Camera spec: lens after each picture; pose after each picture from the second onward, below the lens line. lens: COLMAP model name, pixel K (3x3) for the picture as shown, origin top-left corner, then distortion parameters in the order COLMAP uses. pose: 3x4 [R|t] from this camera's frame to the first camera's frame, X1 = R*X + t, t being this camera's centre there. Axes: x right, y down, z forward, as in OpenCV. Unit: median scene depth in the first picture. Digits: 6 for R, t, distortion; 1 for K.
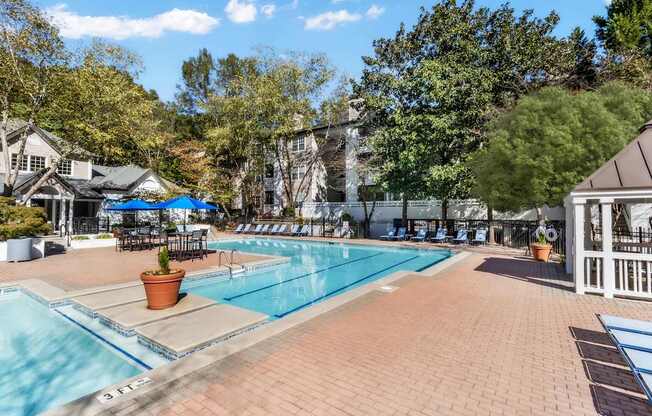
lens RADIAL K [[297.5, 0, 326.0], [0, 297.5, 208.0], [0, 0, 1]] dist [0.001926, -0.000313]
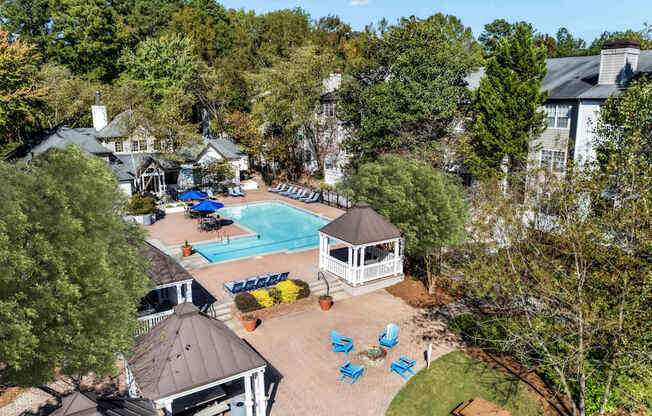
lens RADIAL K [[481.6, 0, 325.0], [0, 481.6, 194.8], [0, 0, 1]] dist [-0.013282, -0.002393]
pose [[0.925531, 0.073921, -0.371387, 0.722111], [0.002588, 0.979504, 0.201410, -0.355049], [0.378664, -0.187372, 0.906369, -0.813050]]
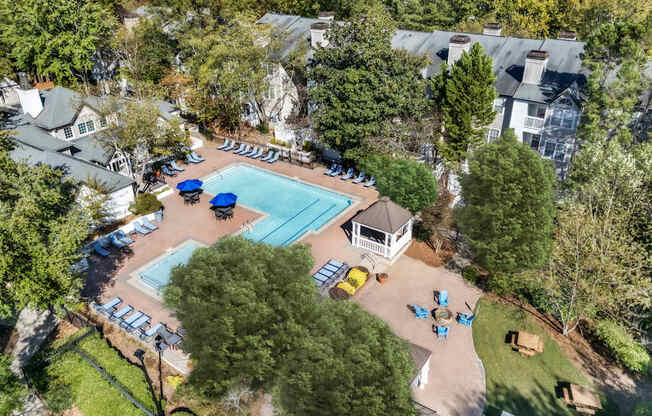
lens RADIAL K [[481.6, 0, 325.0], [0, 481.6, 194.8], [0, 0, 1]] dist [-0.013282, -0.002393]
pose [[0.999915, -0.001653, 0.012948, 0.131003], [-0.004714, 0.879296, 0.476252, -0.870731], [-0.012172, -0.476272, 0.879214, -1.099781]]
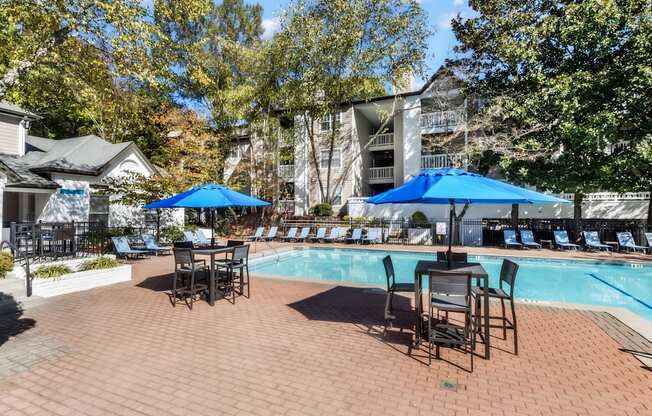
lens RADIAL K [[297.5, 0, 326.0], [0, 297.5, 208.0], [0, 0, 1]] dist [0.001926, -0.000313]
pose [[0.980245, -0.004071, 0.197743, -0.333068], [0.003208, 0.999984, 0.004682, 0.005716], [-0.197759, -0.003955, 0.980243, 0.319357]]
